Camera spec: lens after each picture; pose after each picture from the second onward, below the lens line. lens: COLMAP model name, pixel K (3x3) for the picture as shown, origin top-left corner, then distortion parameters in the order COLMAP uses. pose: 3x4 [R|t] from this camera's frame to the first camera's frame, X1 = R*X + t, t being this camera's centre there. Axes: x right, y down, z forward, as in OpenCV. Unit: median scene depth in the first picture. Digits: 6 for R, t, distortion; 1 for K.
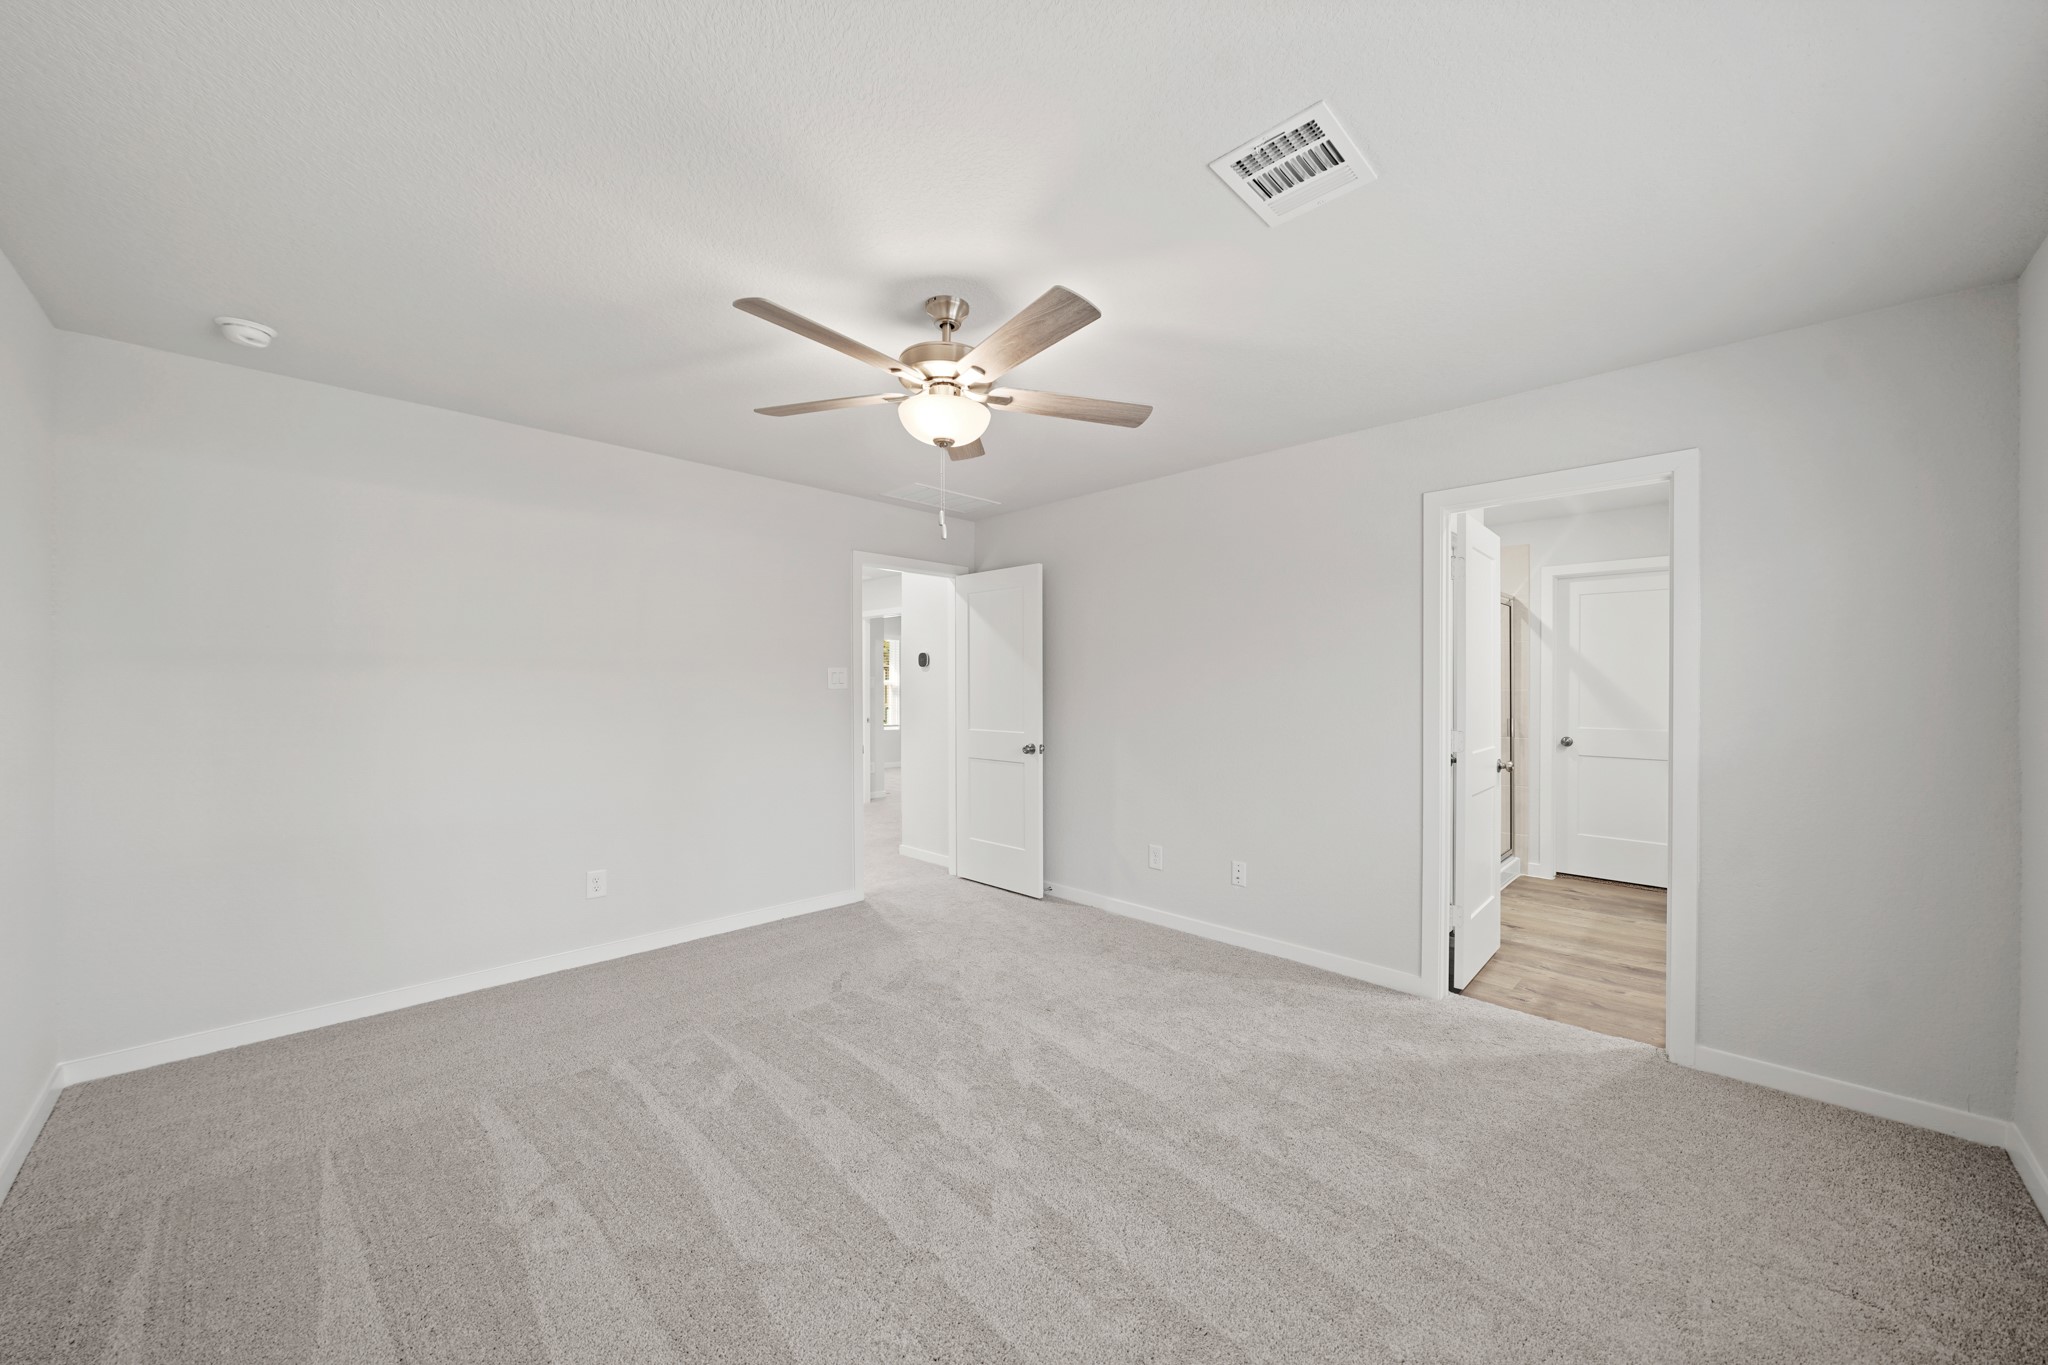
lens RADIAL K [[747.4, 0, 1022.3], [0, 747.4, 691.9], [0, 0, 1]] dist [-0.002134, -0.000247]
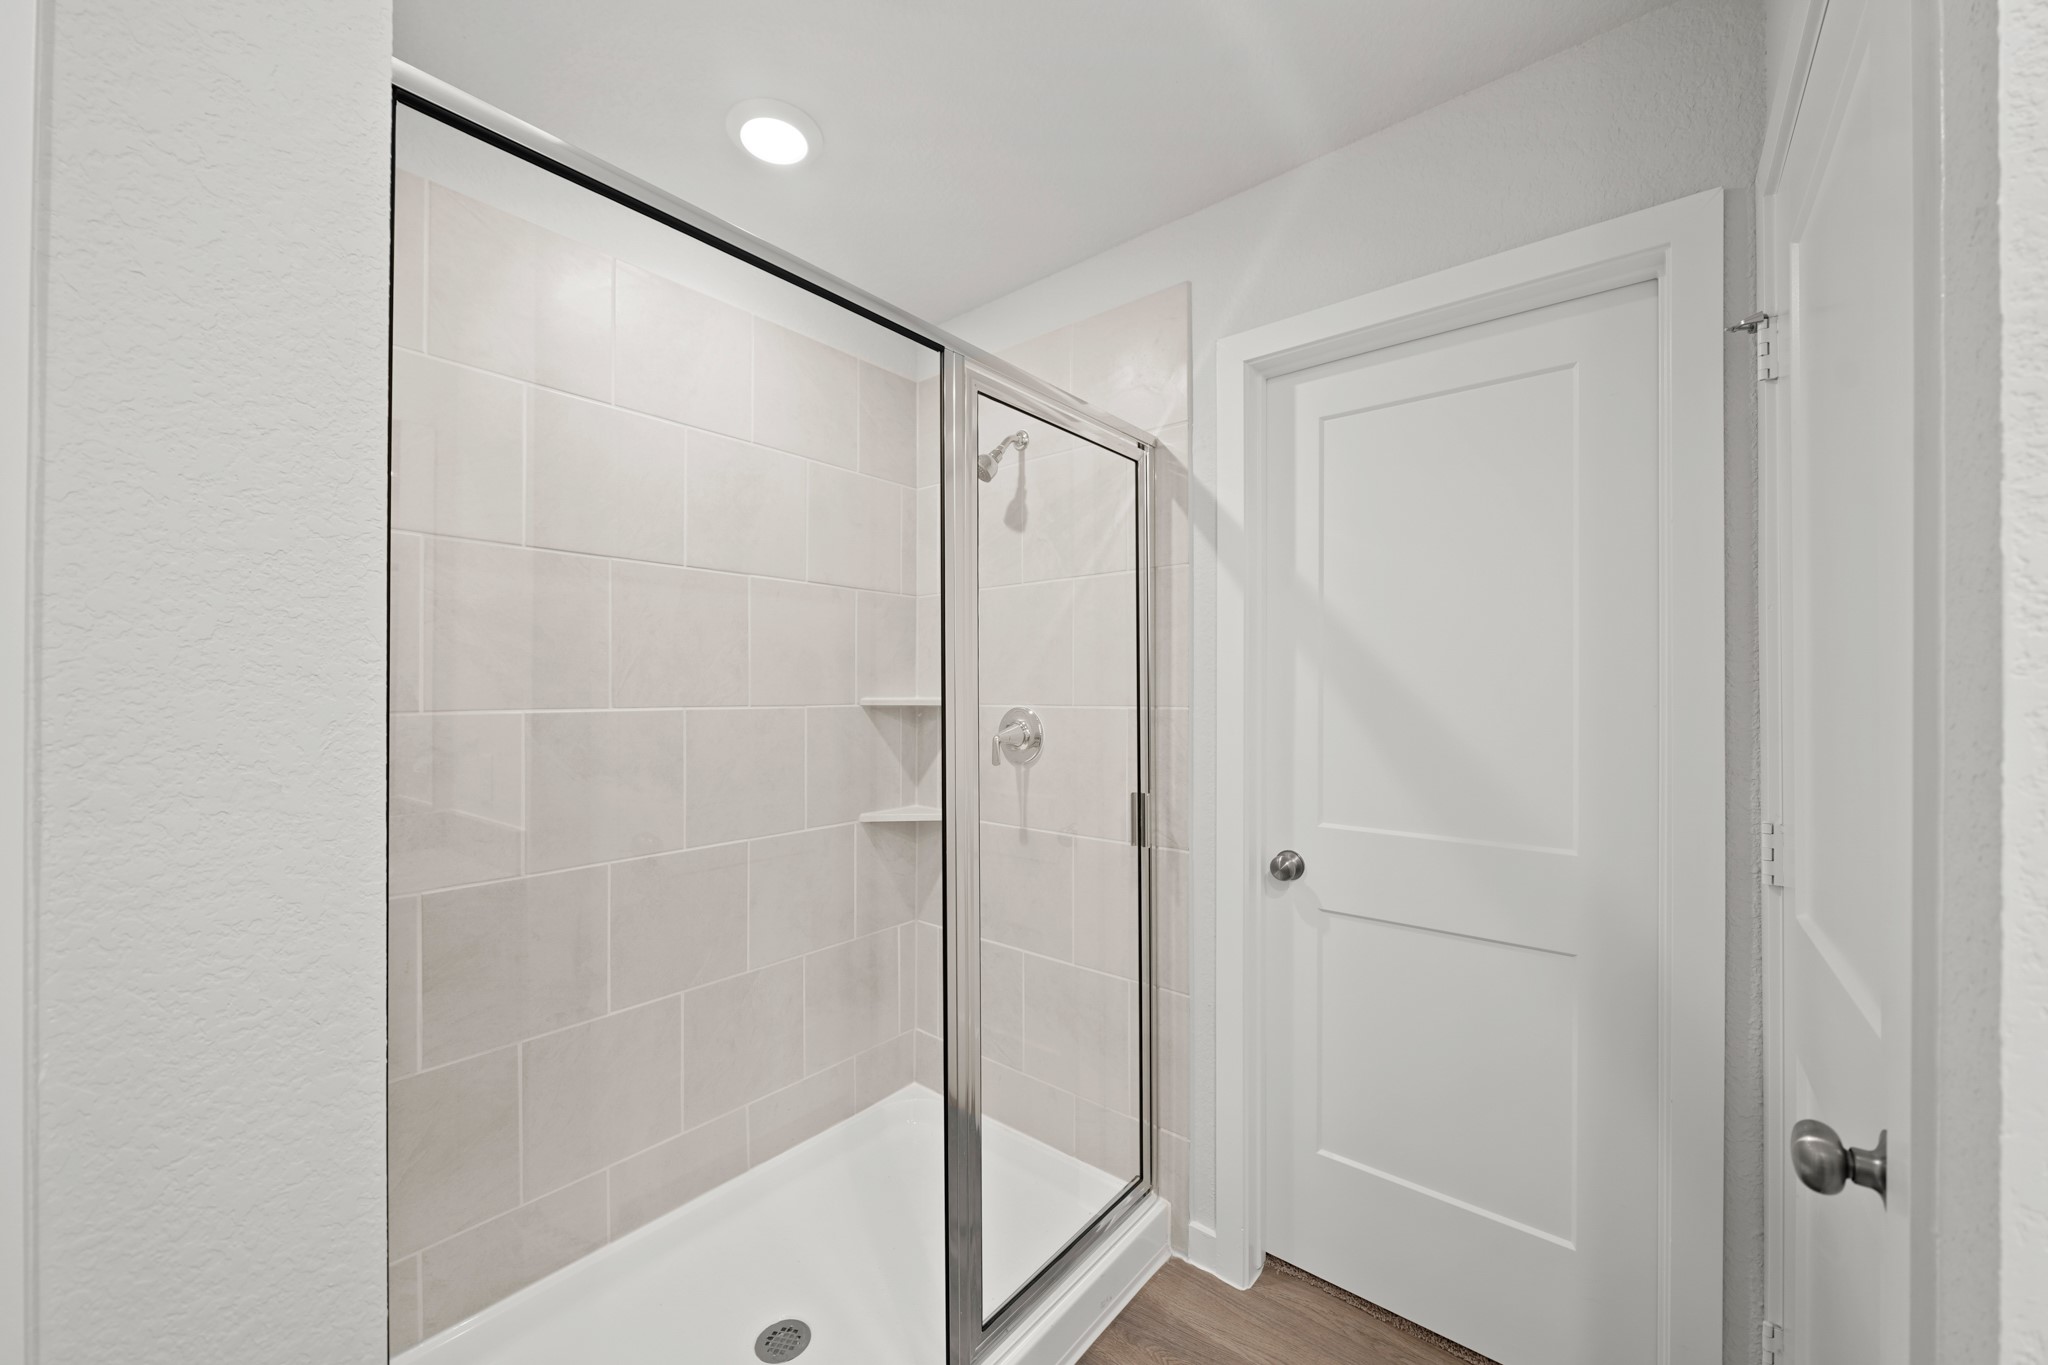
lens RADIAL K [[766.6, 0, 1025.0], [0, 766.6, 688.6], [0, 0, 1]] dist [-0.001892, -0.000275]
pose [[0.994697, -0.003007, 0.102809, 0.575279], [0.003556, 0.999980, -0.005160, -0.010363], [-0.102792, 0.005498, 0.994688, 0.670332]]
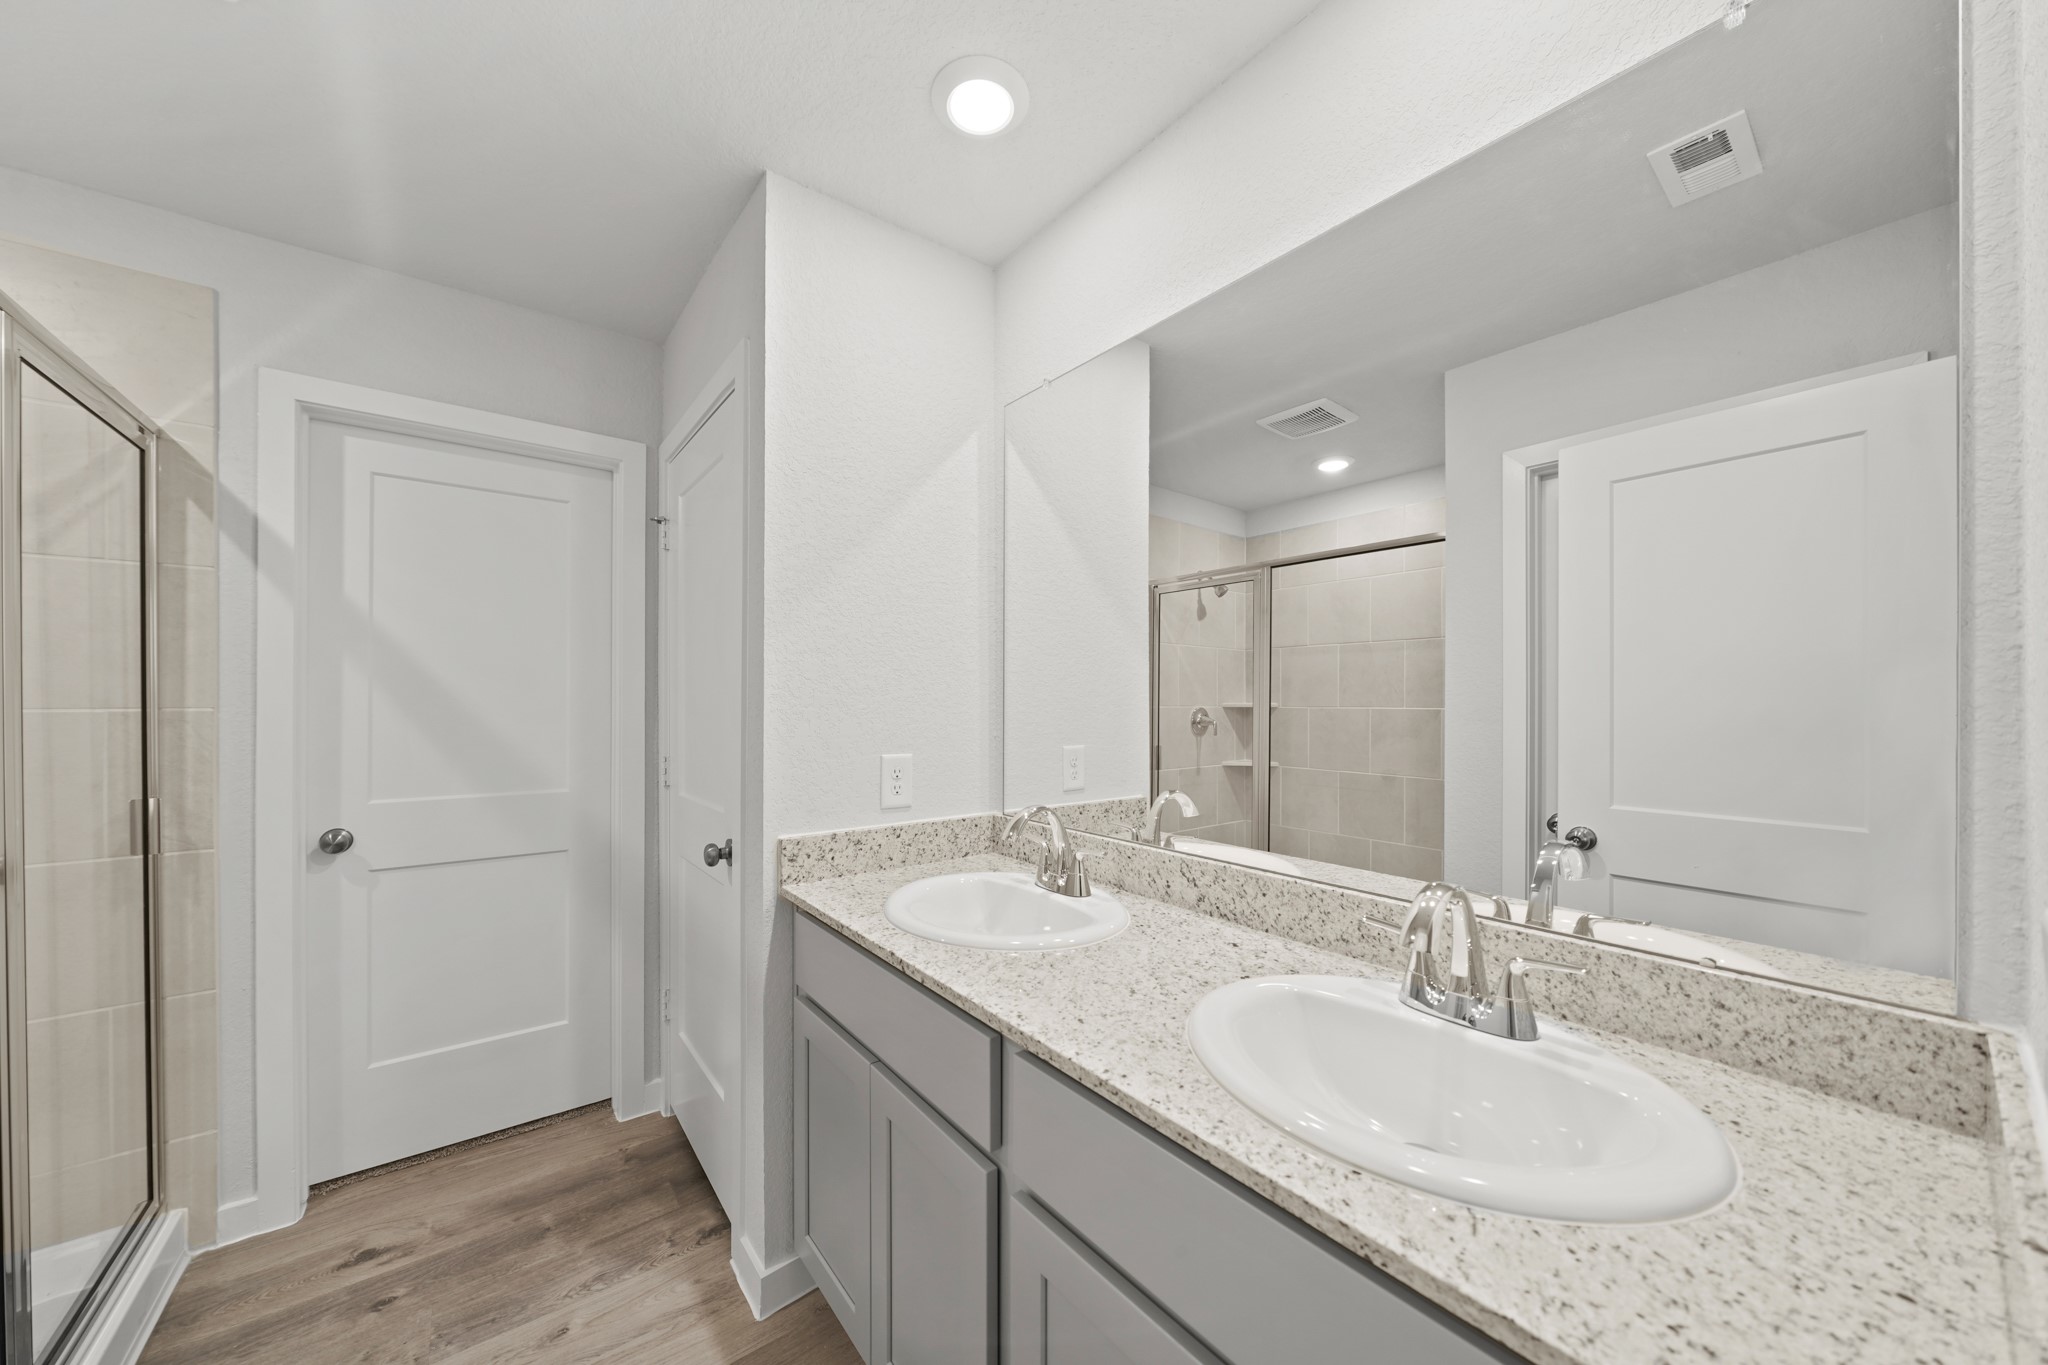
lens RADIAL K [[707.6, 0, 1021.0], [0, 707.6, 699.0], [0, 0, 1]] dist [-0.004959, -0.000062]
pose [[0.119070, -0.002200, 0.992883, 0.404369], [0.003036, 0.999994, 0.001851, -0.007152], [-0.992881, 0.002794, 0.119076, 0.597653]]
